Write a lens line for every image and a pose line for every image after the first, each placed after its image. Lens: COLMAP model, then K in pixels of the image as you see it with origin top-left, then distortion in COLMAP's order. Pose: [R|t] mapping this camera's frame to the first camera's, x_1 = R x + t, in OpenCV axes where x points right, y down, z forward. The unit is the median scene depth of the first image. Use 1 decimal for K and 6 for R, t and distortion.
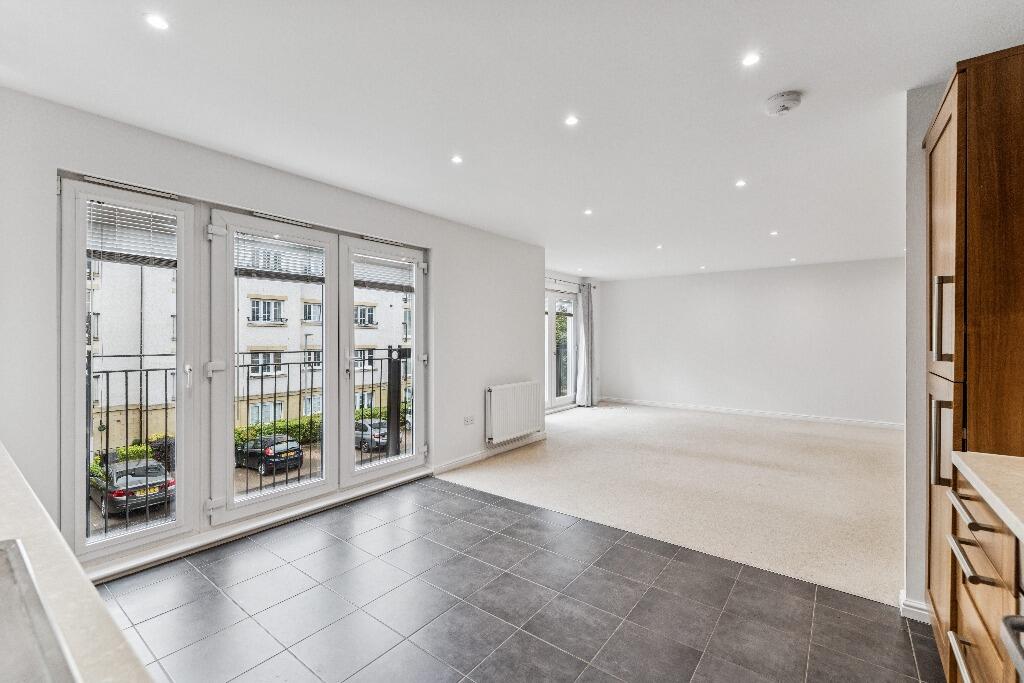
lens RADIAL K [[444.0, 0, 512.0], [0, 444.0, 341.5], [0, 0, 1]] dist [0.000113, -0.000039]
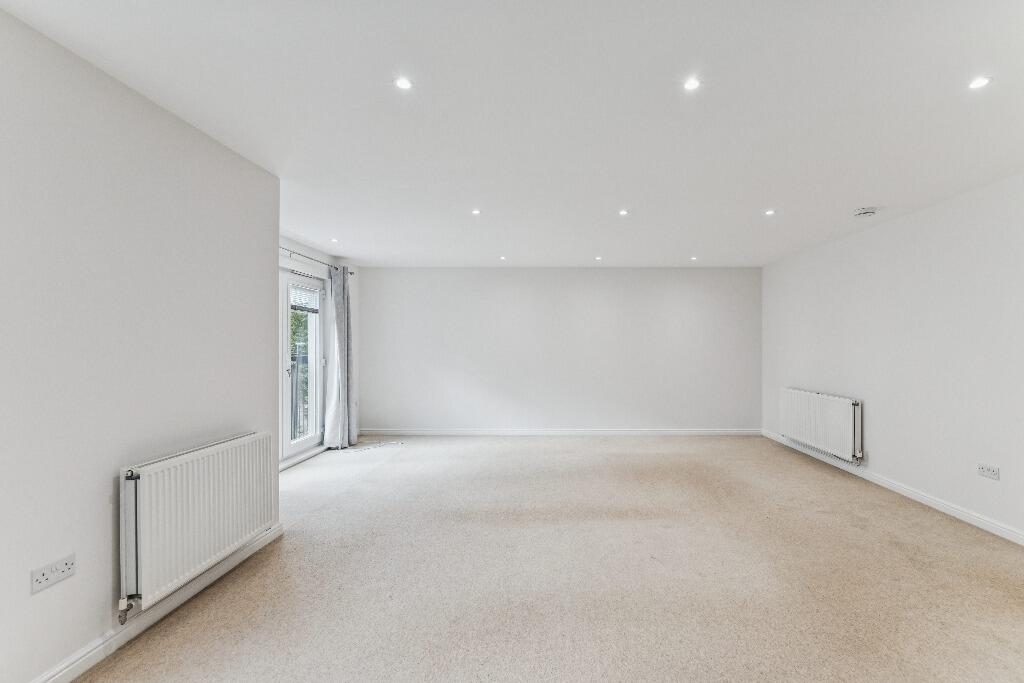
lens RADIAL K [[407.8, 0, 512.0], [0, 407.8, 341.5], [0, 0, 1]] dist [0.000340, -0.000112]
pose [[0.796403, 0.006100, 0.604736, -0.000632], [0.004440, 0.999863, -0.015933, -0.003346], [-0.604750, 0.015374, 0.796267, 0.348378]]
